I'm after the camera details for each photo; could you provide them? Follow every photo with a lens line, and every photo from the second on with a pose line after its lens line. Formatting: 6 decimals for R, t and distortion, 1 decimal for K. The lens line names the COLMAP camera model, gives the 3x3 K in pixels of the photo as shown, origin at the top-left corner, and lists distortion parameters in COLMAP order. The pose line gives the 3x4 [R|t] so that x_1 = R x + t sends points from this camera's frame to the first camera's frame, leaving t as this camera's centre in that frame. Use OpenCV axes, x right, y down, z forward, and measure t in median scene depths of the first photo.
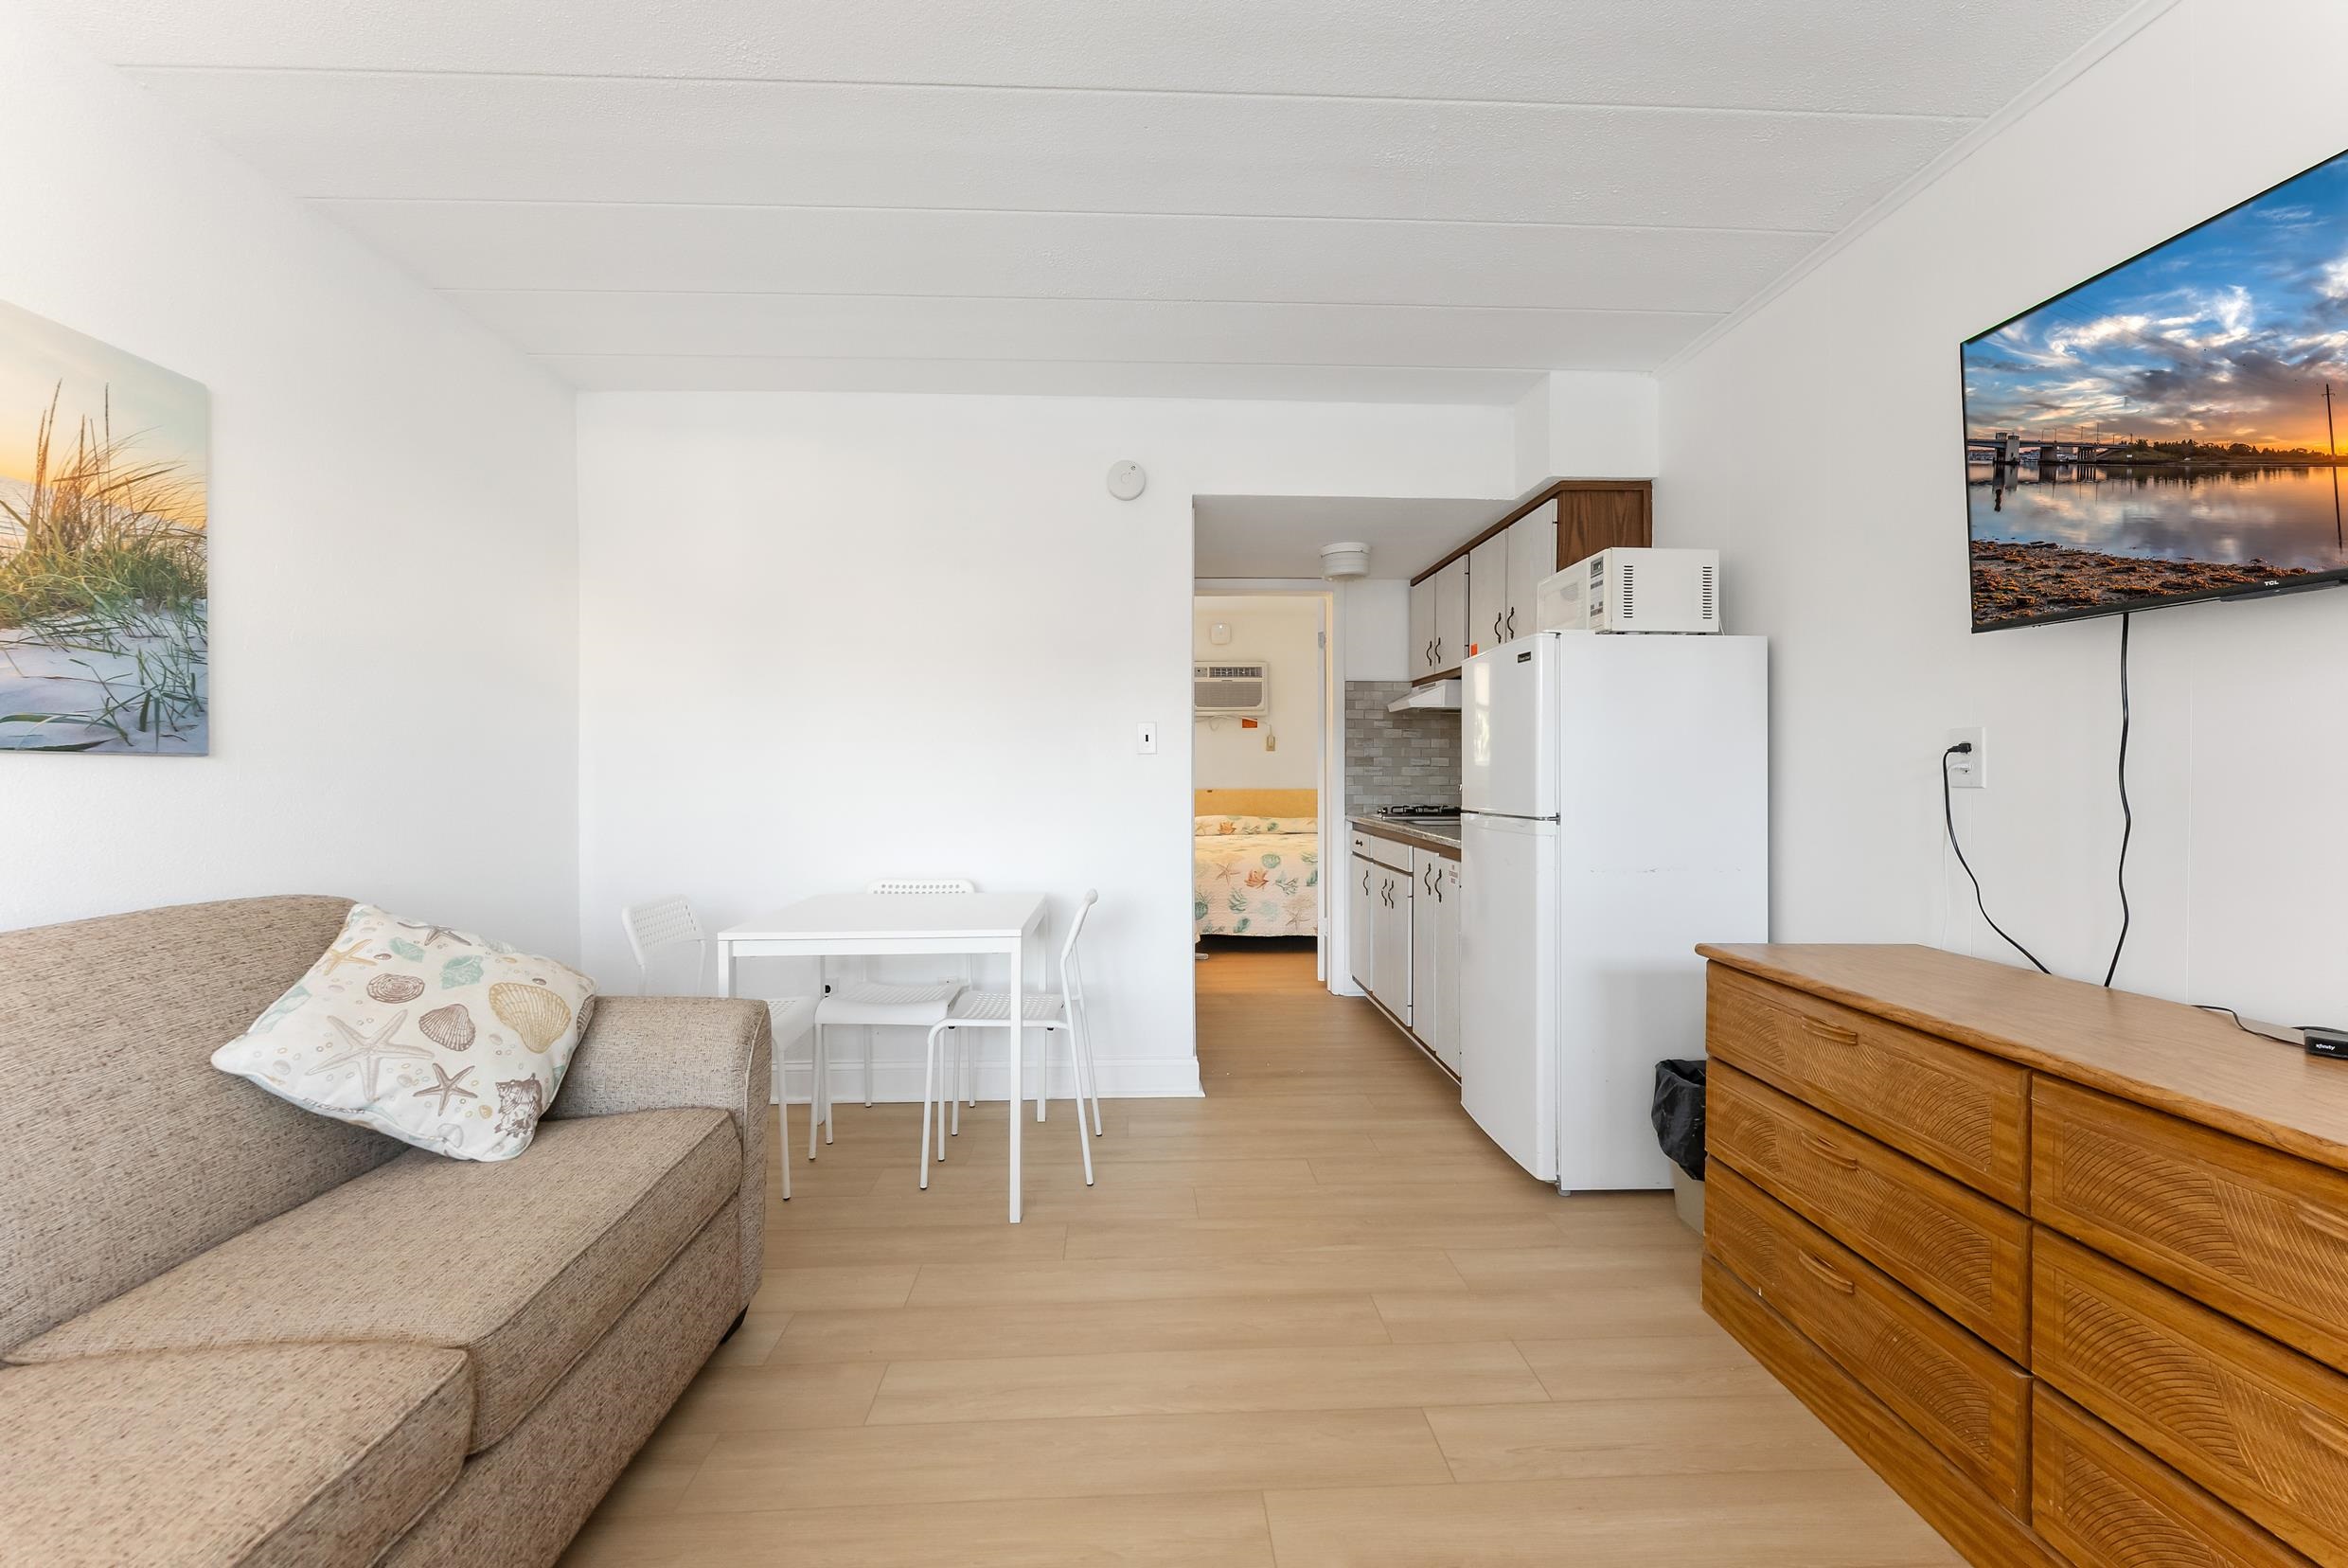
lens RADIAL K [[968.8, 0, 1174.6], [0, 968.8, 771.2], [0, 0, 1]] dist [-0.002009, 0.000221]
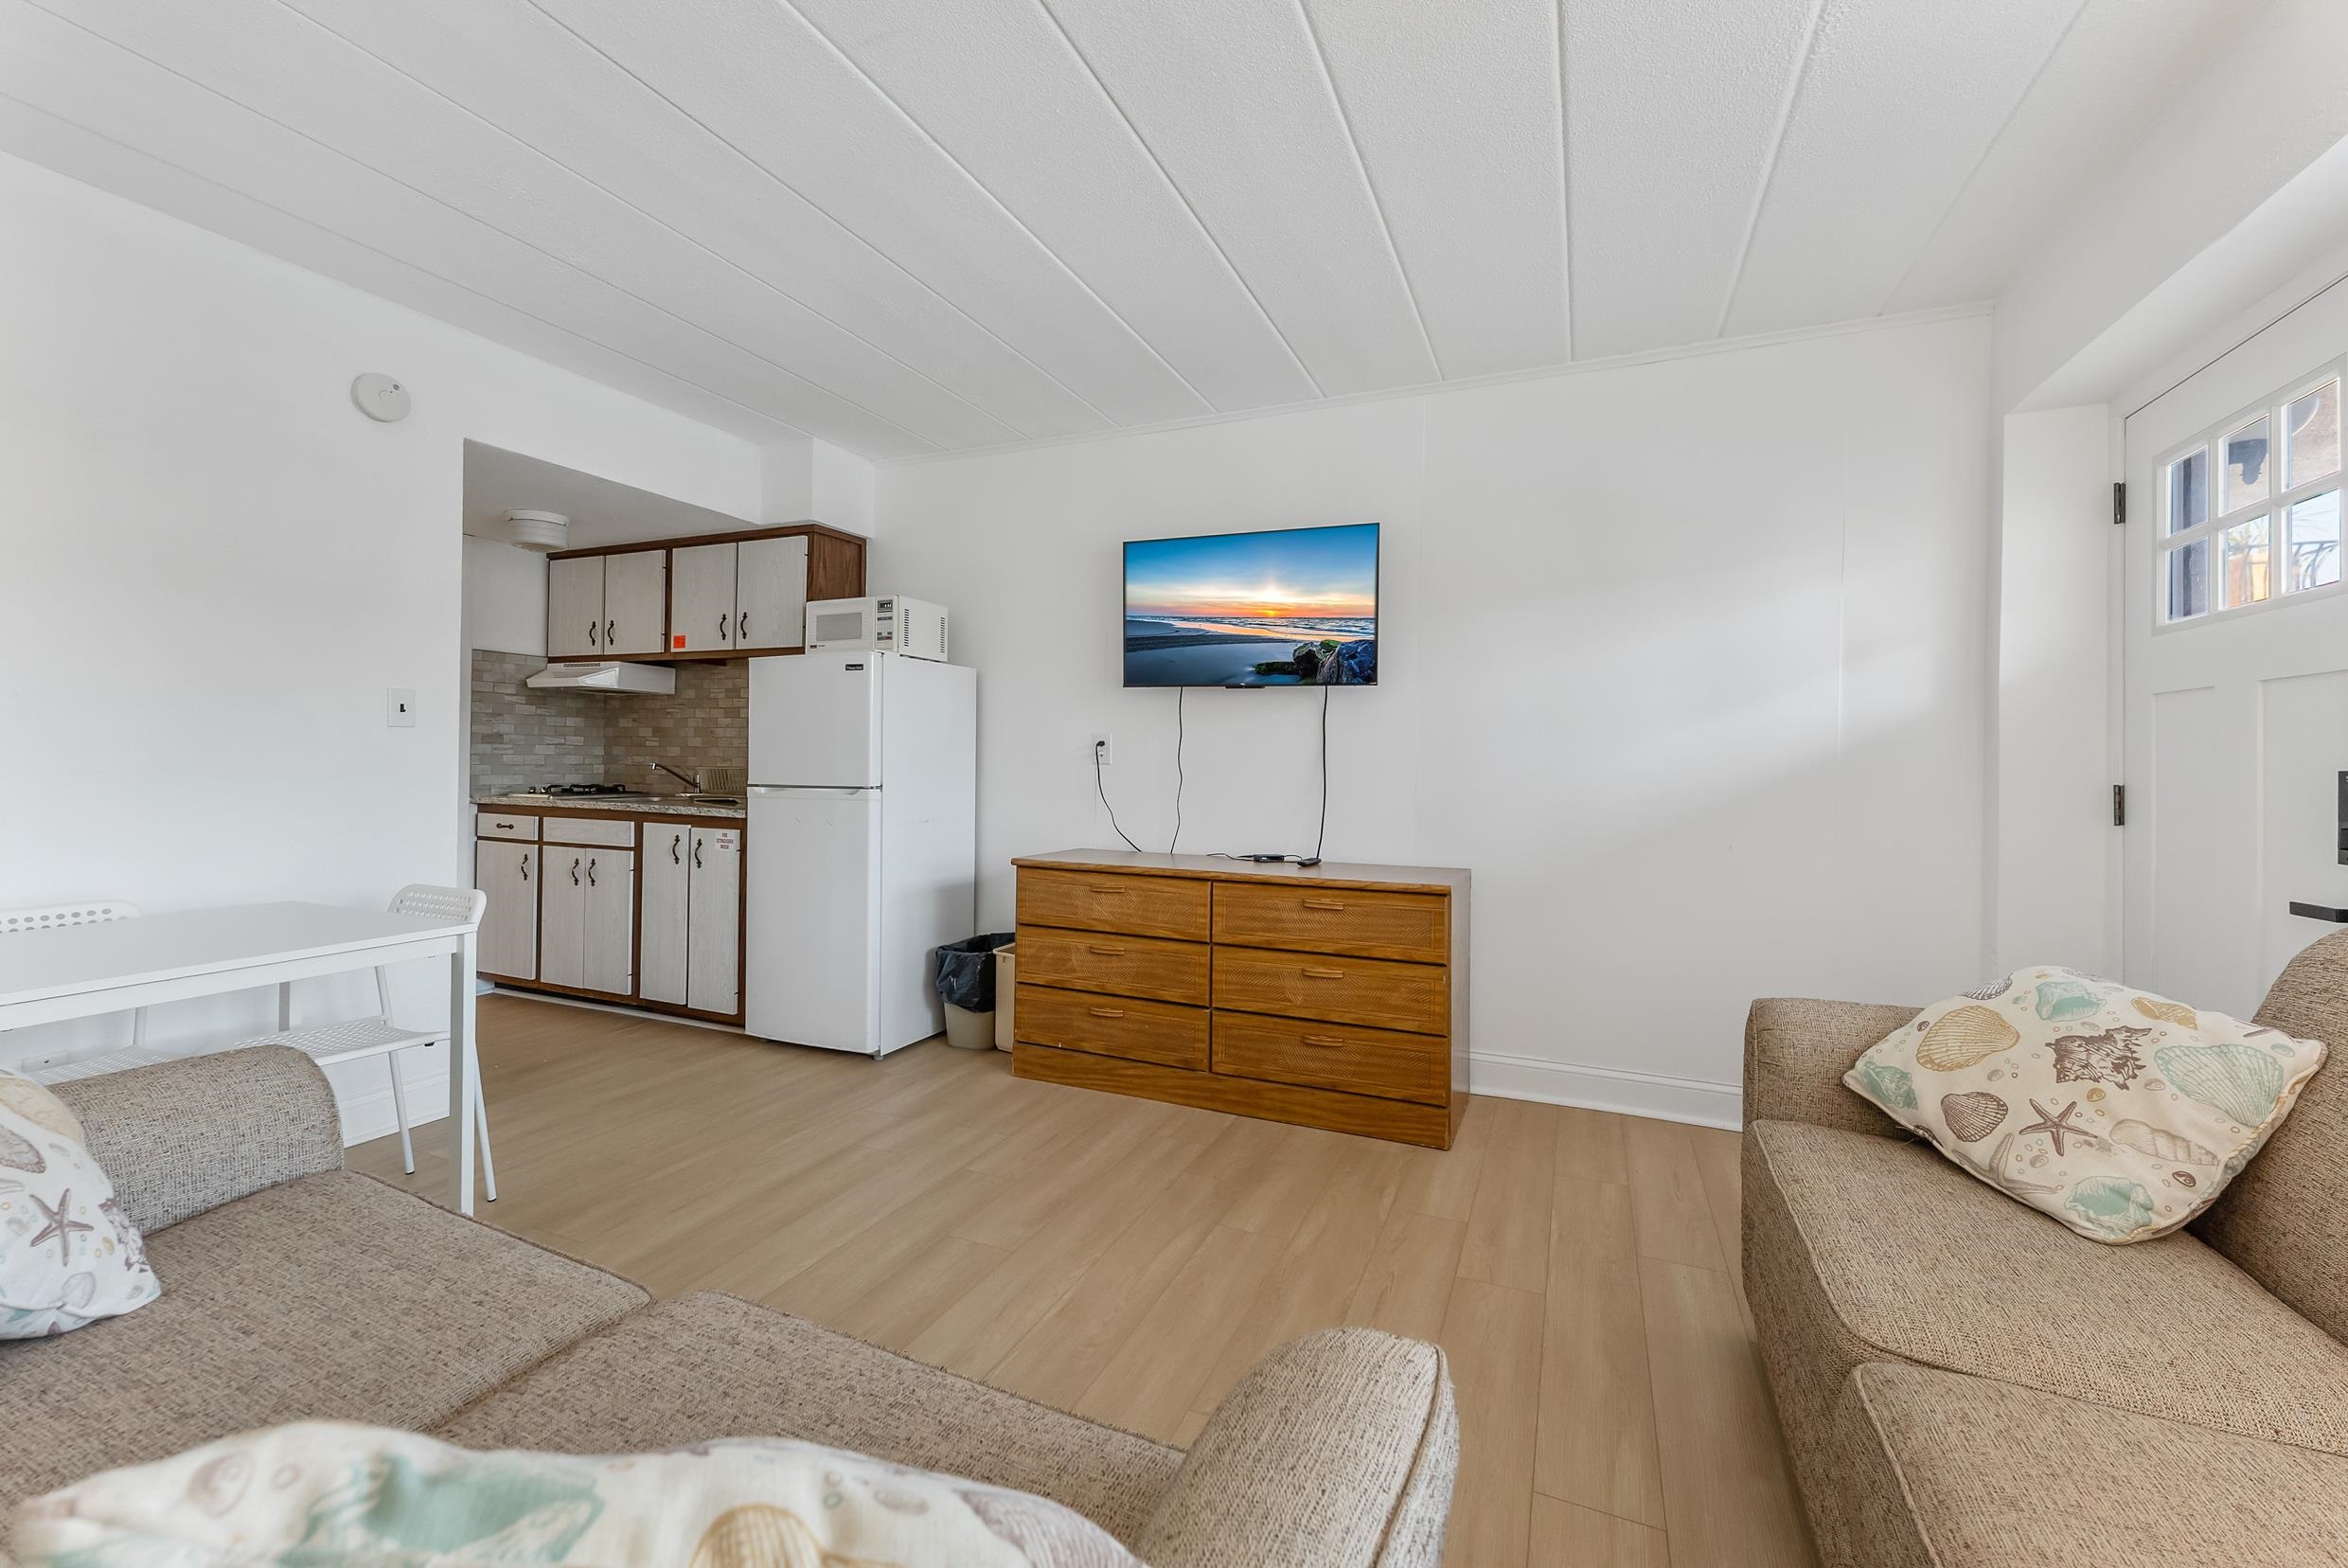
lens RADIAL K [[968.8, 0, 1186.2], [0, 968.8, 748.9], [0, 0, 1]] dist [-0.002009, 0.000221]
pose [[0.421168, 0.013348, 0.906884, -0.511161], [-0.011109, 0.999893, -0.009557, 0.002051], [-0.906914, -0.006050, 0.421272, 0.019109]]
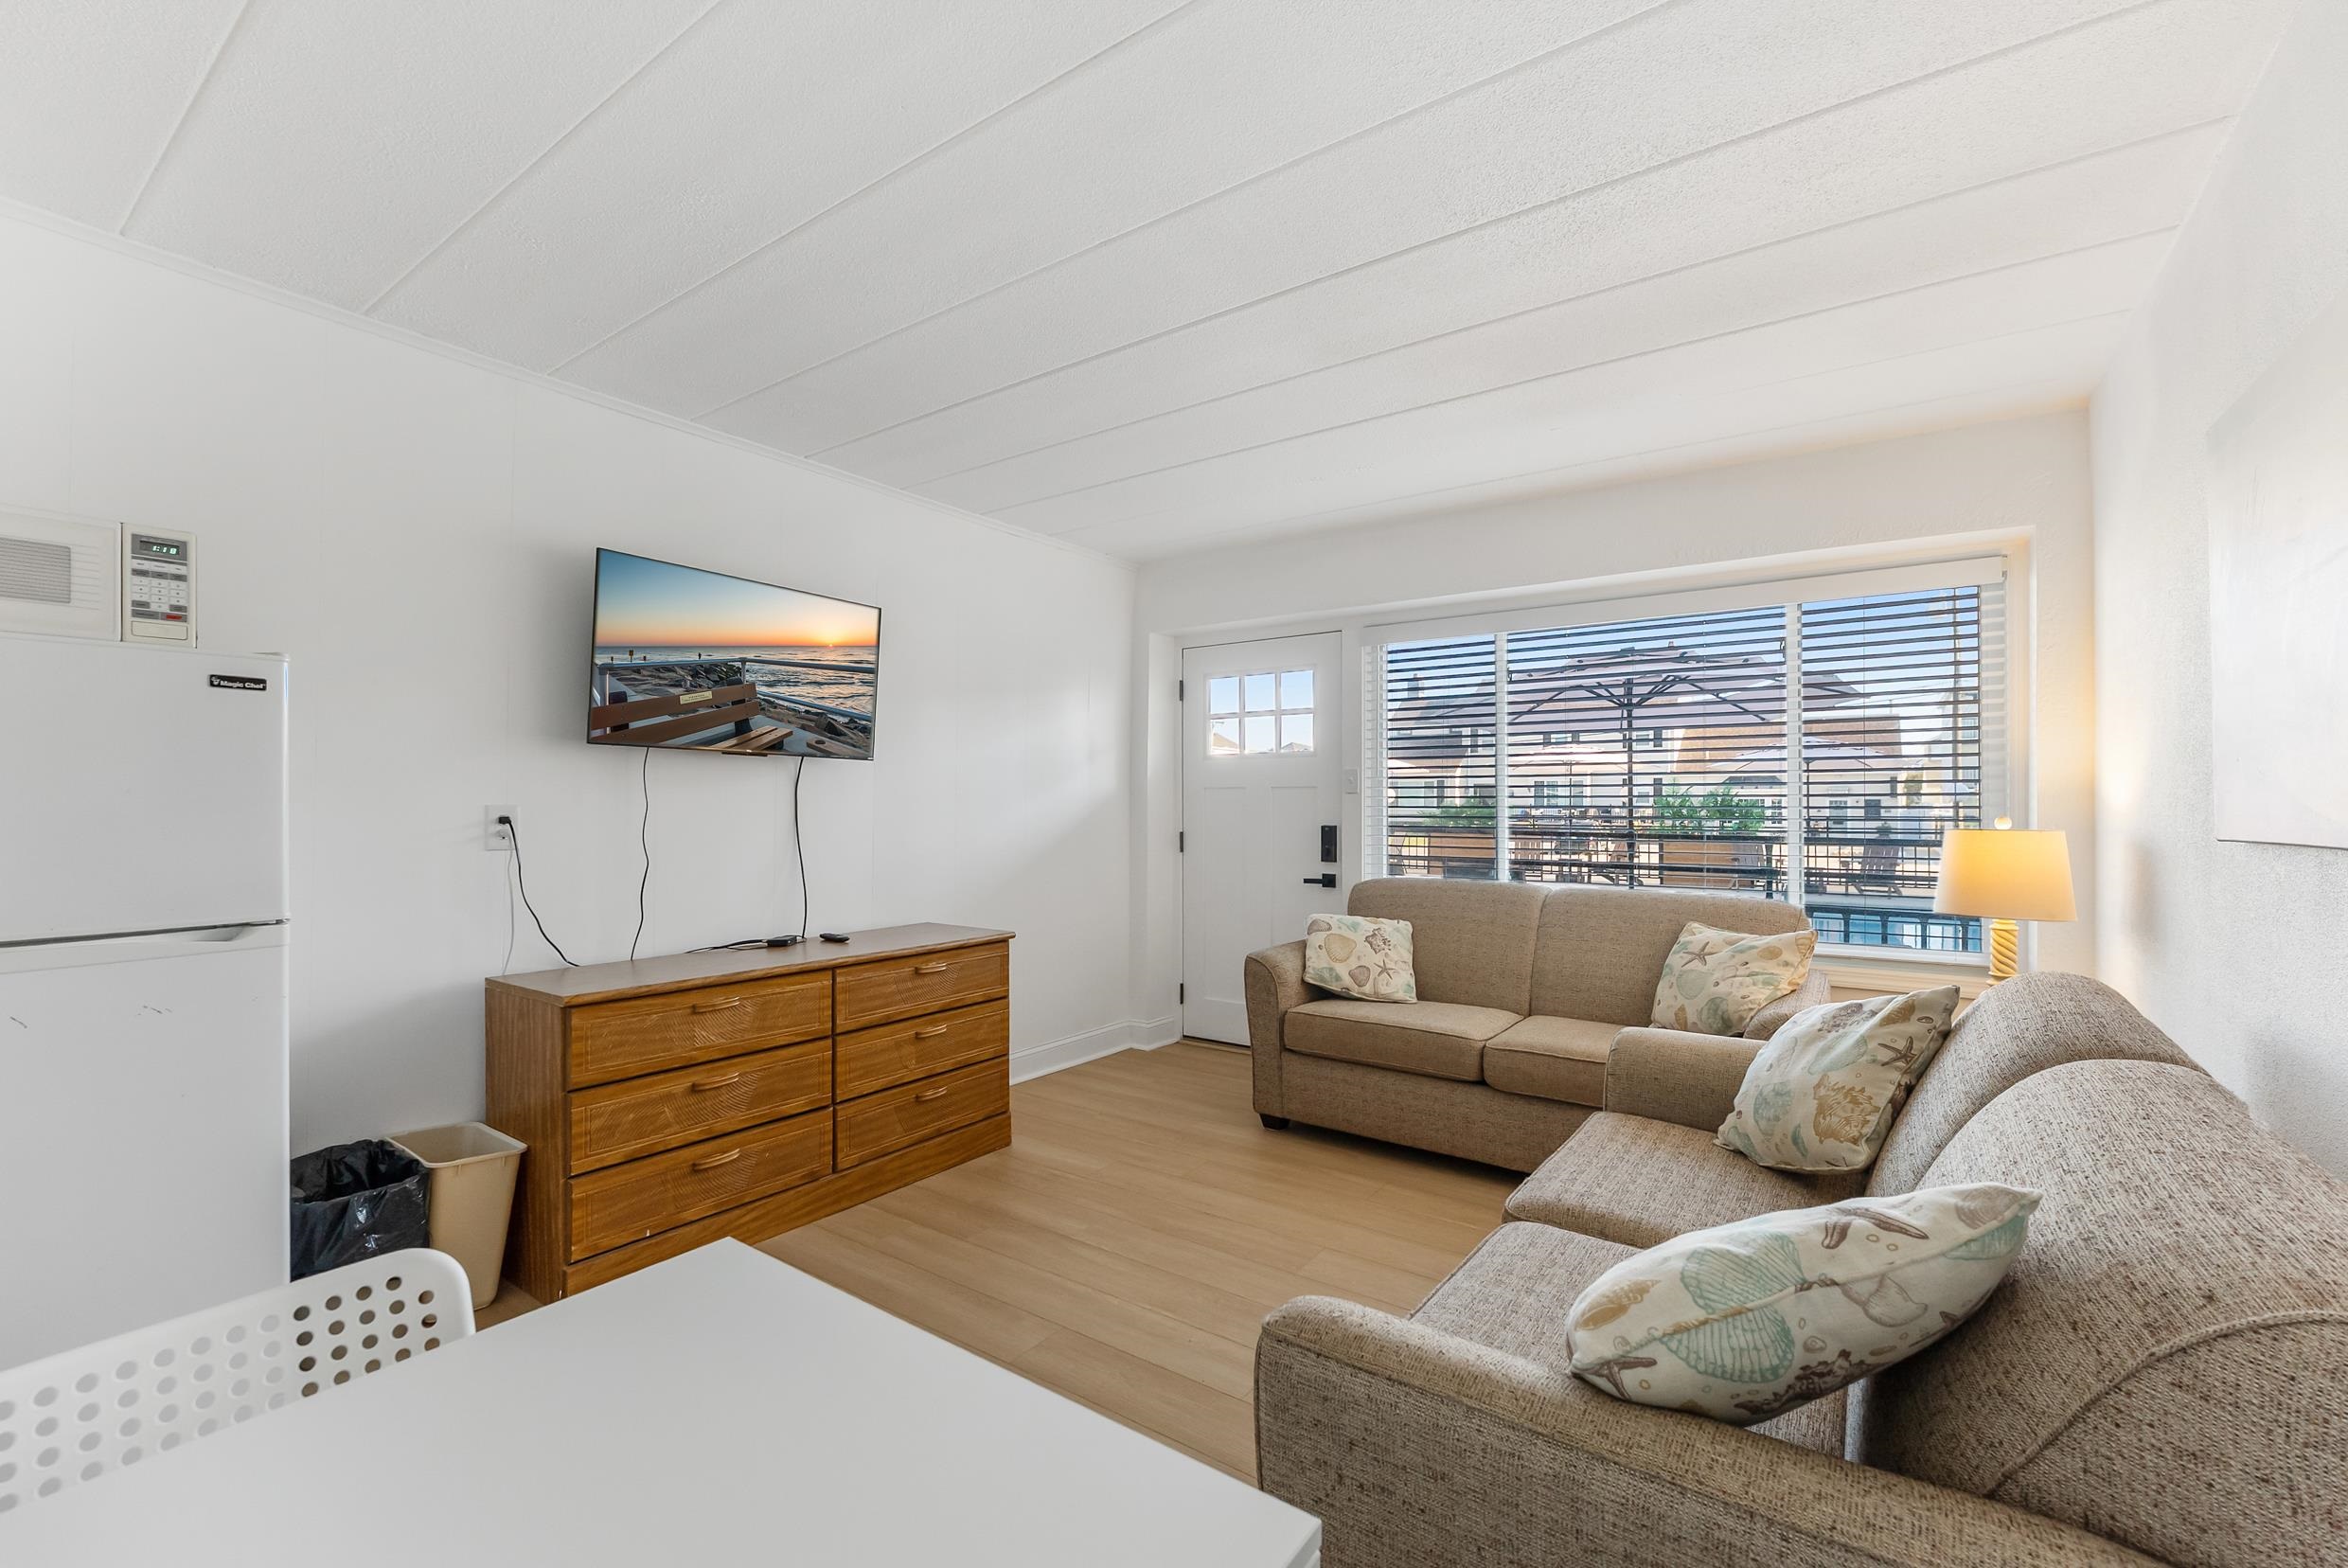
lens RADIAL K [[968.8, 0, 1189.2], [0, 968.8, 804.8], [0, 0, 1]] dist [-0.002009, 0.000221]
pose [[-0.804450, 0.001934, 0.594017, -0.428507], [0.001299, 0.999998, -0.001497, -0.025405], [-0.594019, -0.000432, -0.804451, 0.894309]]
